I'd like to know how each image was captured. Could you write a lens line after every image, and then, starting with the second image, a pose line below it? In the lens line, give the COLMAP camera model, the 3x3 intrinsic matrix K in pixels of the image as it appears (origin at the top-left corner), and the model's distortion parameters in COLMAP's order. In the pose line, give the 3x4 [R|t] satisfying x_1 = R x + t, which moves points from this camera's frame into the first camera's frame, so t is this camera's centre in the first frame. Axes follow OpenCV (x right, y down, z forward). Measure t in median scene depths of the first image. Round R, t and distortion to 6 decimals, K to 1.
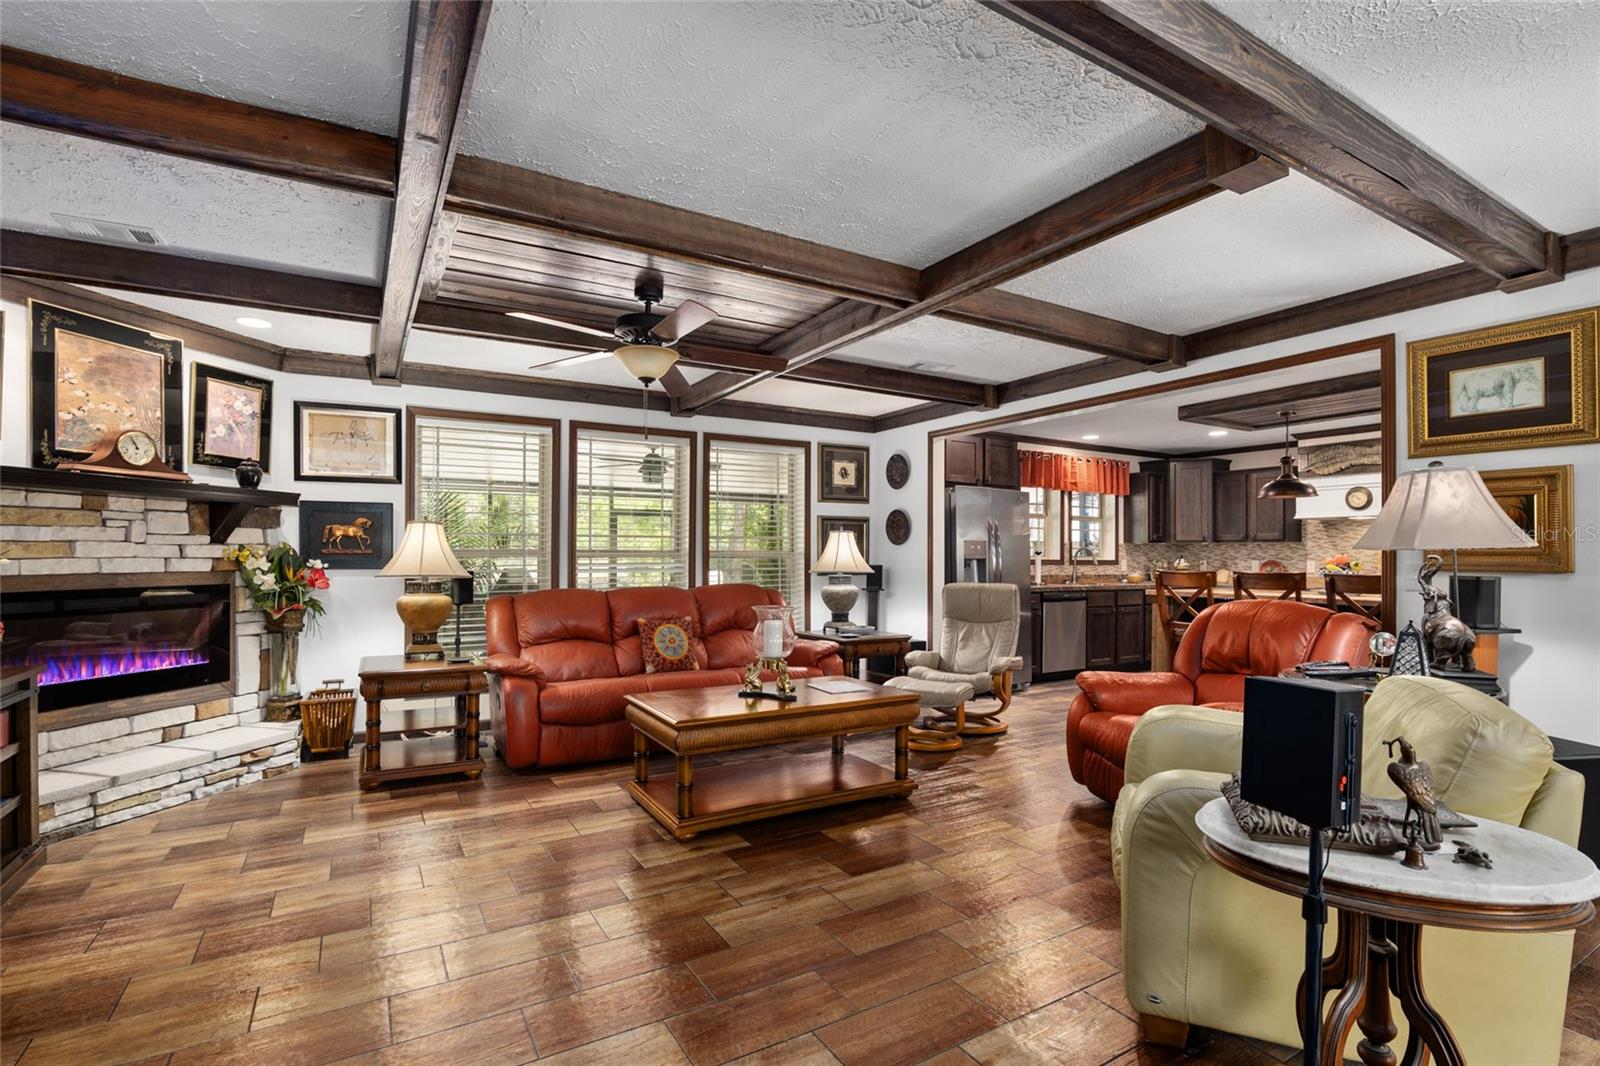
lens RADIAL K [[748.4, 0, 798.6], [0, 748.4, 543.0], [0, 0, 1]] dist [-0.005716, -0.000342]
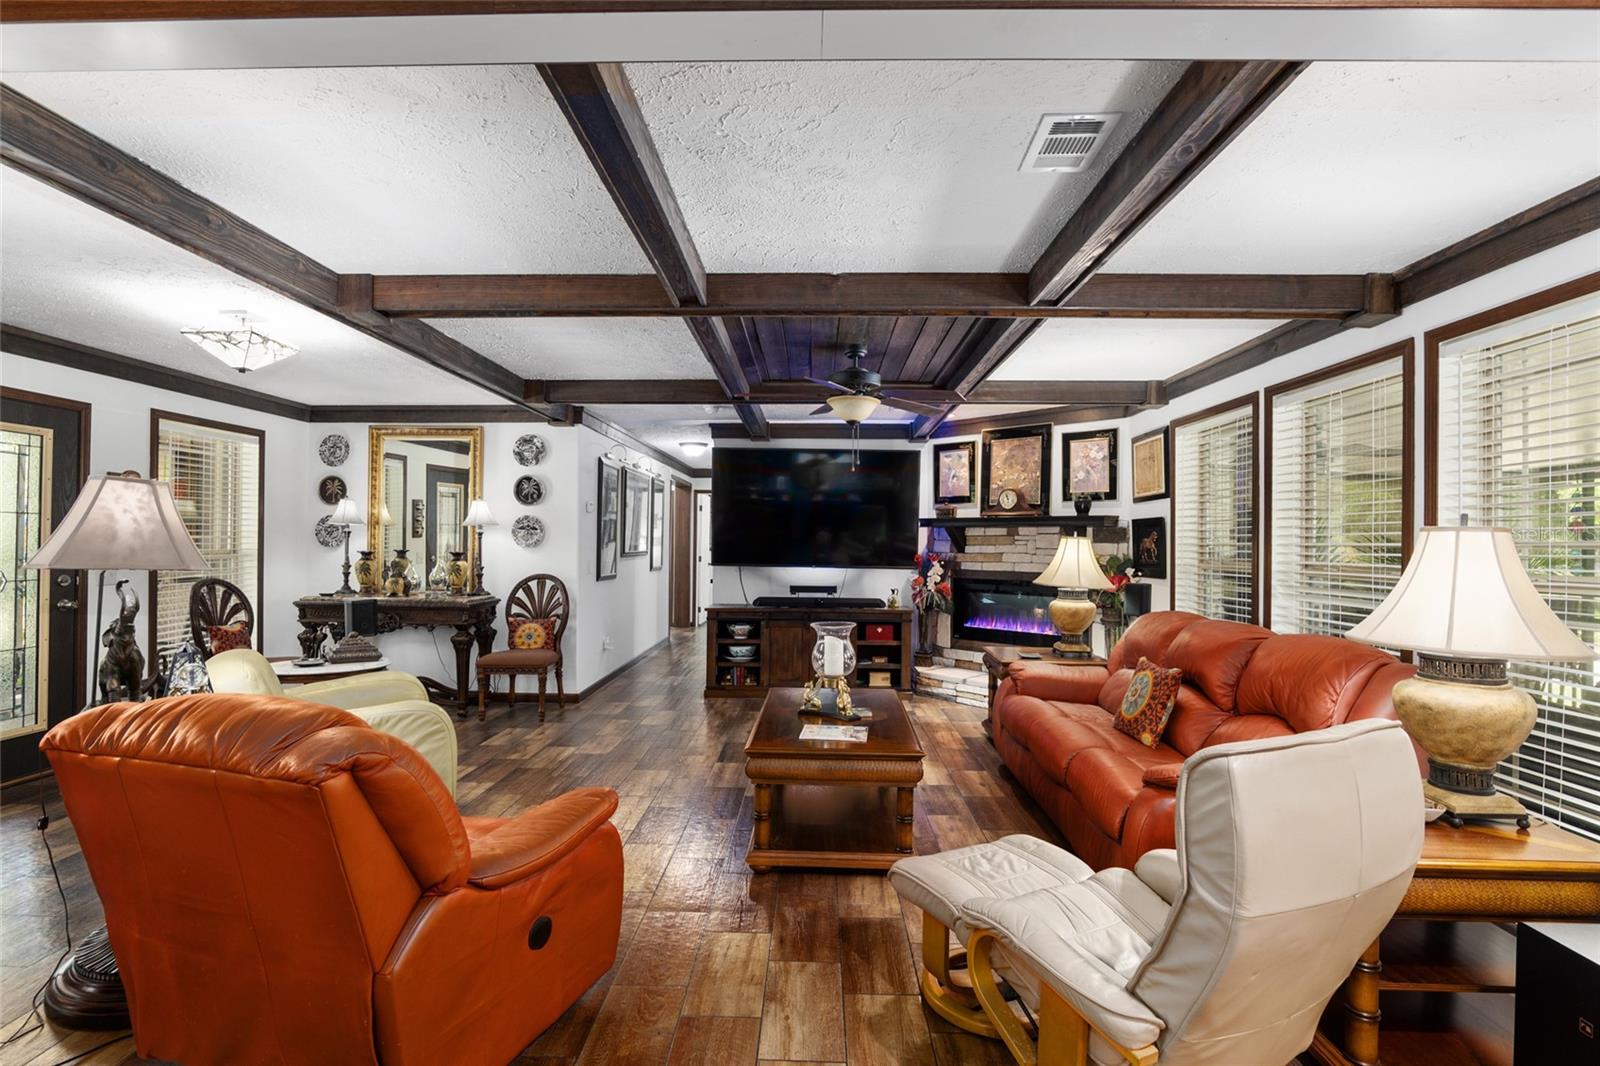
lens RADIAL K [[748.4, 0, 795.6], [0, 748.4, 538.8], [0, 0, 1]] dist [-0.005716, -0.000342]
pose [[-0.527233, -0.011014, -0.849649, 0.714919], [0.002903, 0.999887, -0.014763, -0.010080], [0.849716, -0.010250, -0.527141, 1.284451]]
